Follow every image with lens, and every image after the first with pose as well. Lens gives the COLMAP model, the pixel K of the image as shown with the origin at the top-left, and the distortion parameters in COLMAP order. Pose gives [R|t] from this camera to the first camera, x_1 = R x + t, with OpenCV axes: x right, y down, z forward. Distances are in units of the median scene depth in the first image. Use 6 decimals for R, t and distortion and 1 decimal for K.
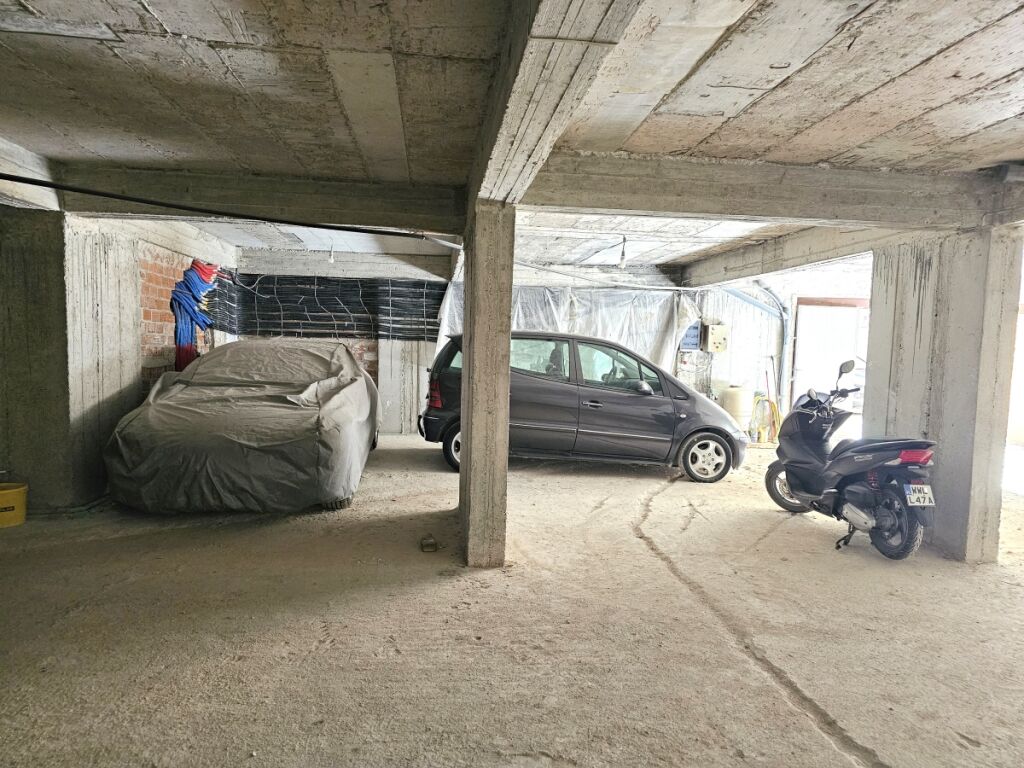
lens RADIAL K [[677.7, 0, 512.0], [0, 677.7, 384.0], [0, 0, 1]] dist [0.094489, -0.082698]
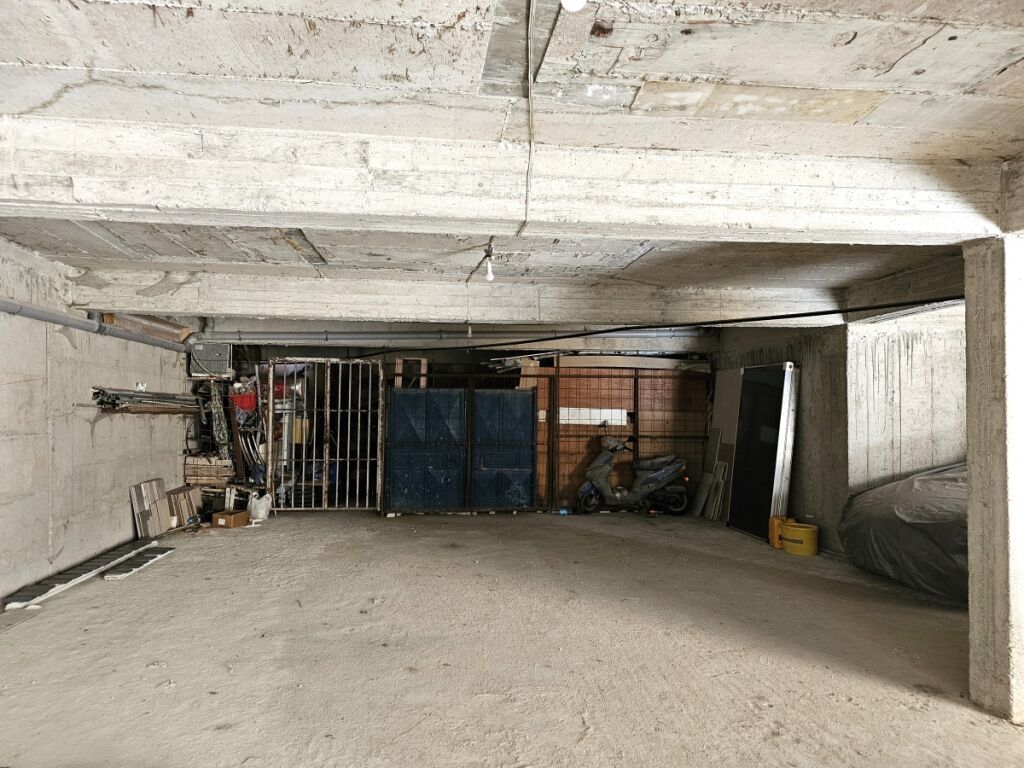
lens RADIAL K [[676.4, 0, 512.5], [0, 676.4, 378.6], [0, 0, 1]] dist [0.035240, -0.015453]
pose [[0.001142, -0.075850, -0.997119, 0.761348], [-0.066225, 0.994925, -0.075759, -0.005925], [0.997804, 0.066120, -0.003887, 0.457195]]
